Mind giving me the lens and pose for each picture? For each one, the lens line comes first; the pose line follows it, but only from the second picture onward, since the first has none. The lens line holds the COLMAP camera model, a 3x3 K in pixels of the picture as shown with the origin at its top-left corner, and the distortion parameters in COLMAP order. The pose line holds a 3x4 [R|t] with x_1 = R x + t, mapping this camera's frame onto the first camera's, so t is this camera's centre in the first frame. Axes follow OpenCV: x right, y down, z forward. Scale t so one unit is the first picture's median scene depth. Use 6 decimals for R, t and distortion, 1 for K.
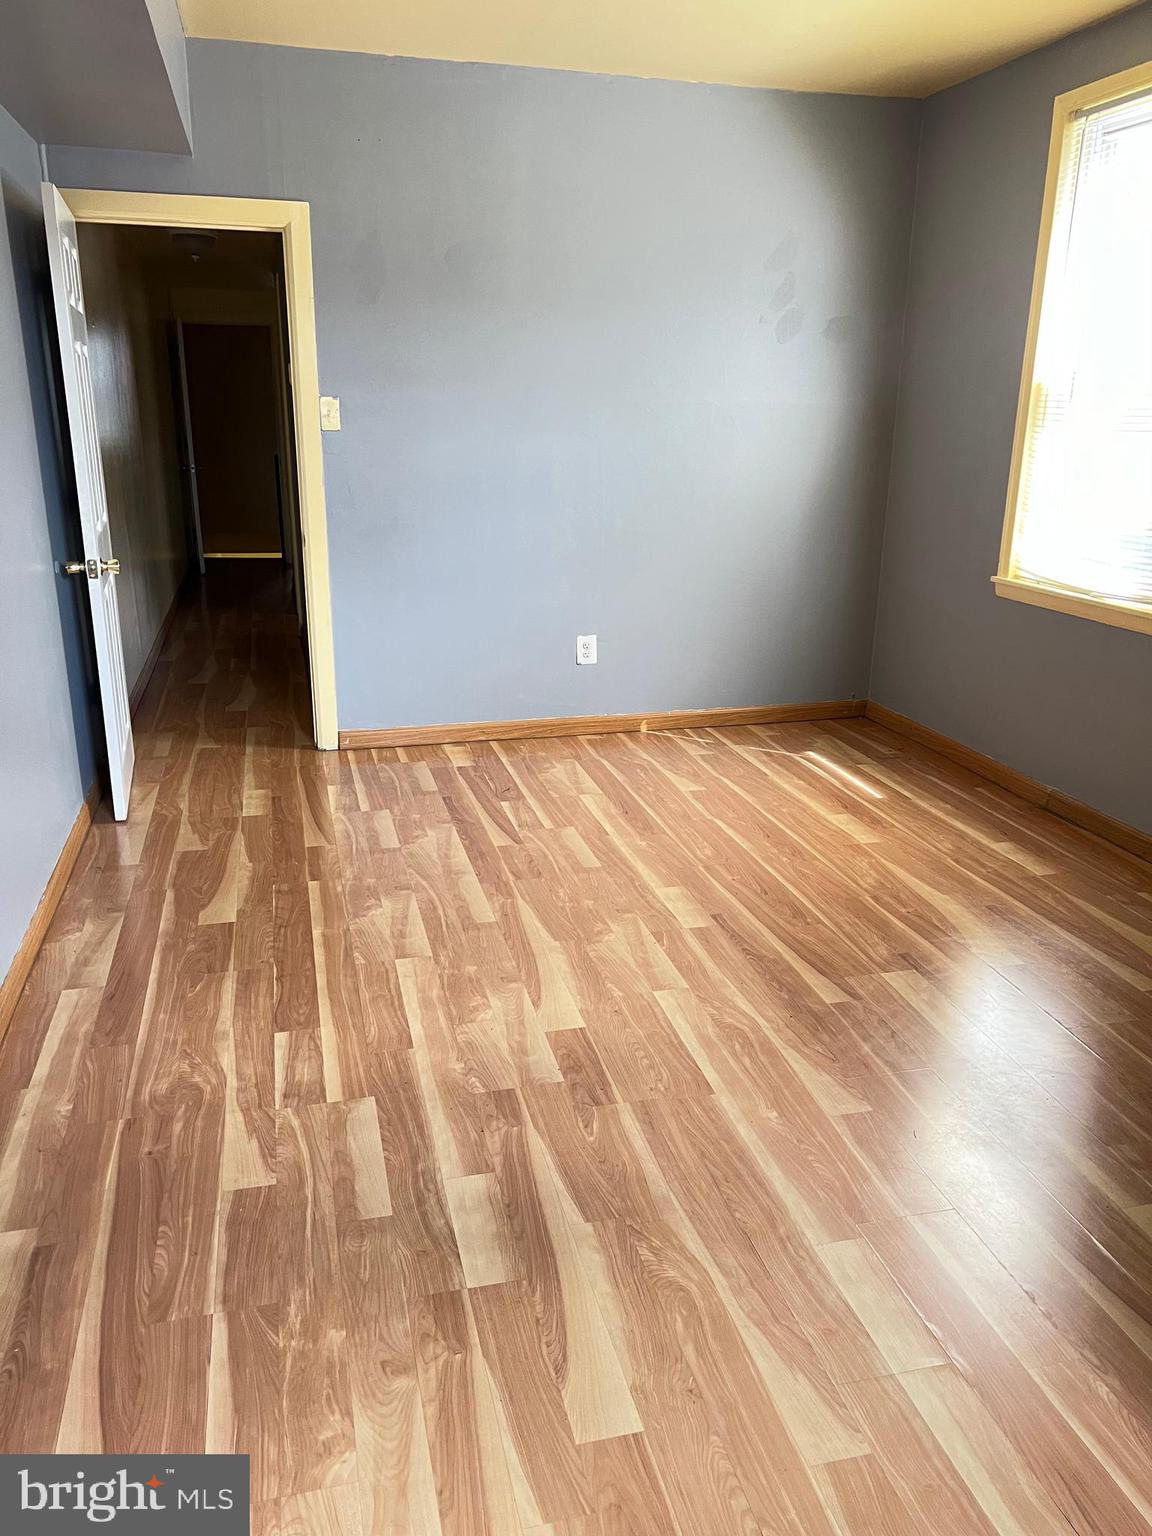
lens RADIAL K [[1157.8, 0, 578.7], [0, 1157.8, 766.1], [0, 0, 1]] dist [0.039395, -0.002132]
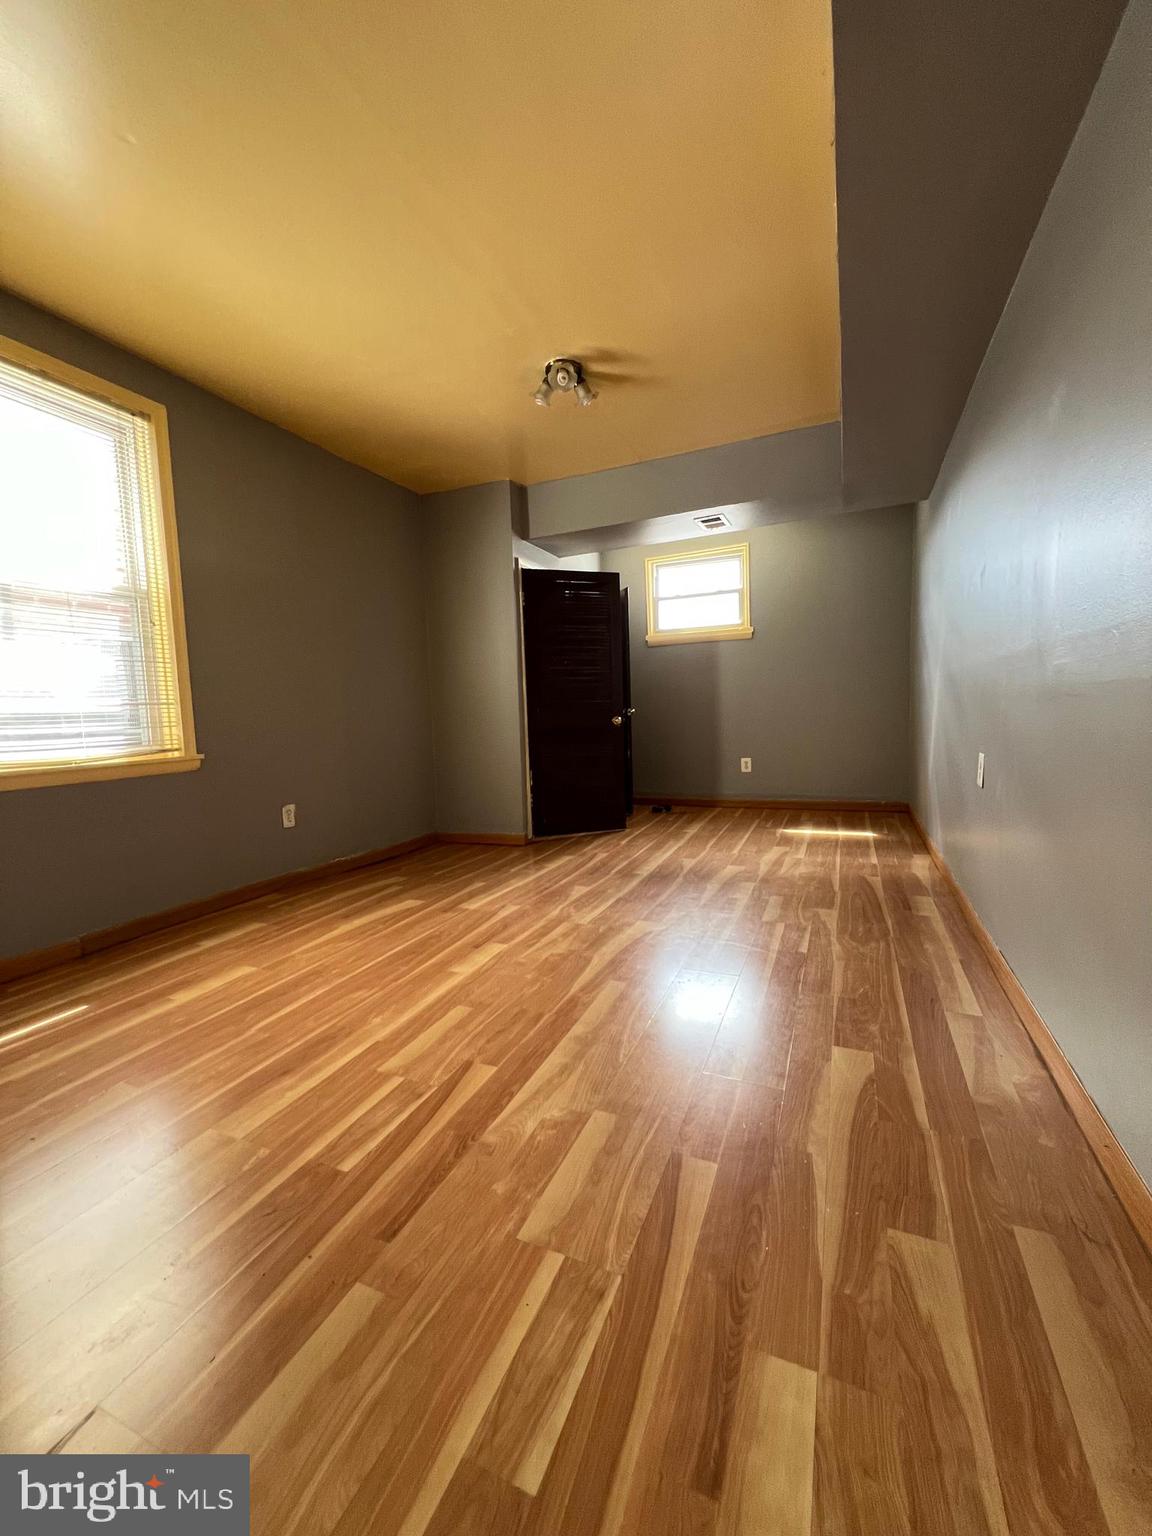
lens RADIAL K [[609.1, 0, 578.6], [0, 609.1, 767.5], [0, 0, 1]] dist [-0.001597, -0.000034]
pose [[-0.787113, -0.042624, 0.615334, -0.380172], [0.207900, 0.920900, 0.329729, -0.258499], [-0.580716, 0.387462, -0.715990, 1.232170]]
